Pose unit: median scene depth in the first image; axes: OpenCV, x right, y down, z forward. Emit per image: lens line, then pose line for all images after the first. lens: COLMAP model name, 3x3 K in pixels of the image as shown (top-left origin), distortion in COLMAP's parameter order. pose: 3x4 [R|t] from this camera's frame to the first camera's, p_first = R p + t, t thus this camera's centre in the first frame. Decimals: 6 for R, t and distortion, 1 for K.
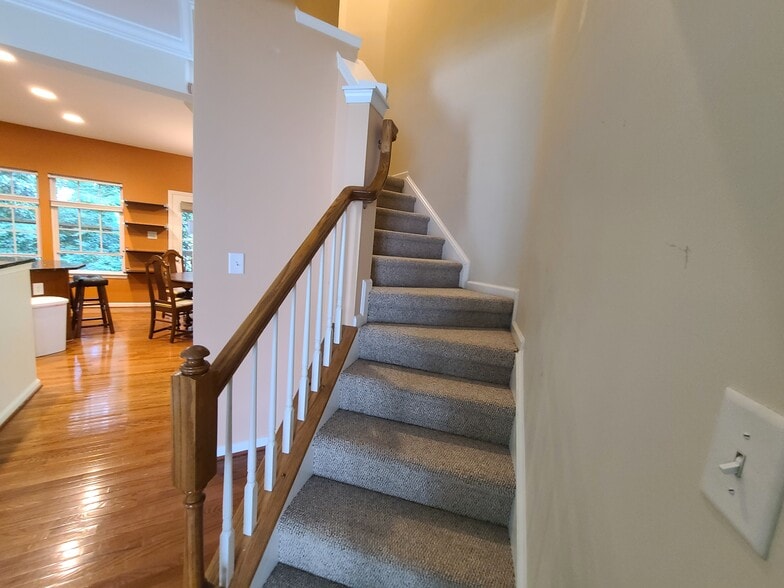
lens RADIAL K [[319.2, 0, 394.4], [0, 319.2, 292.9], [0, 0, 1]] dist [0.000413, -0.000334]
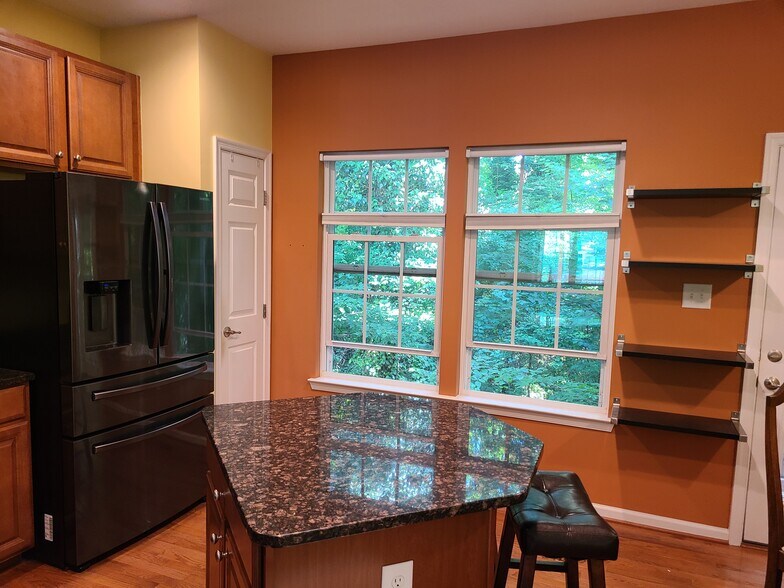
lens RADIAL K [[573.4, 0, 392.0], [0, 573.4, 297.1], [0, 0, 1]] dist [0.047785, -0.002768]
pose [[0.590345, 0.001705, -0.807149, -0.562103], [-0.090106, 0.993886, -0.063804, -0.137694], [0.802106, 0.110396, 0.586889, 0.524827]]
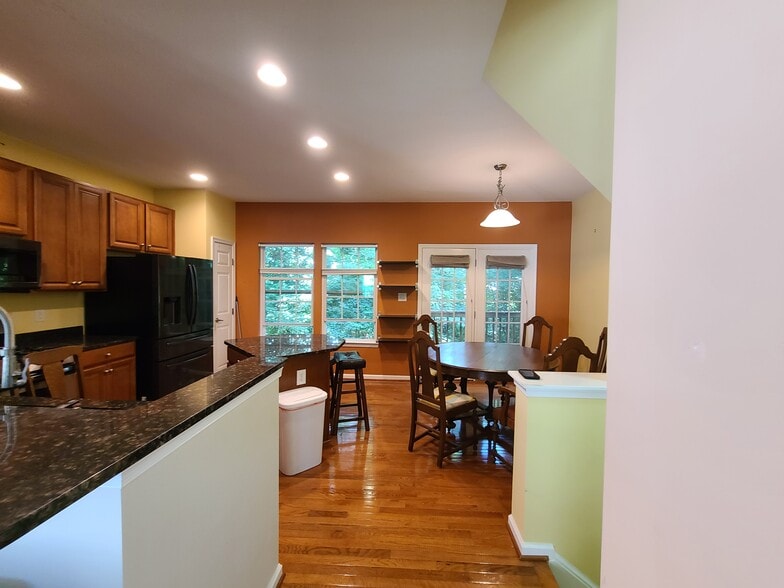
lens RADIAL K [[319.2, 0, 398.7], [0, 319.2, 291.5], [0, 0, 1]] dist [0.000413, -0.000334]
pose [[0.826972, -0.066864, -0.558253, -0.319998], [-0.017443, 0.989374, -0.144340, -0.080115], [0.561973, 0.129102, 0.817018, 0.322354]]
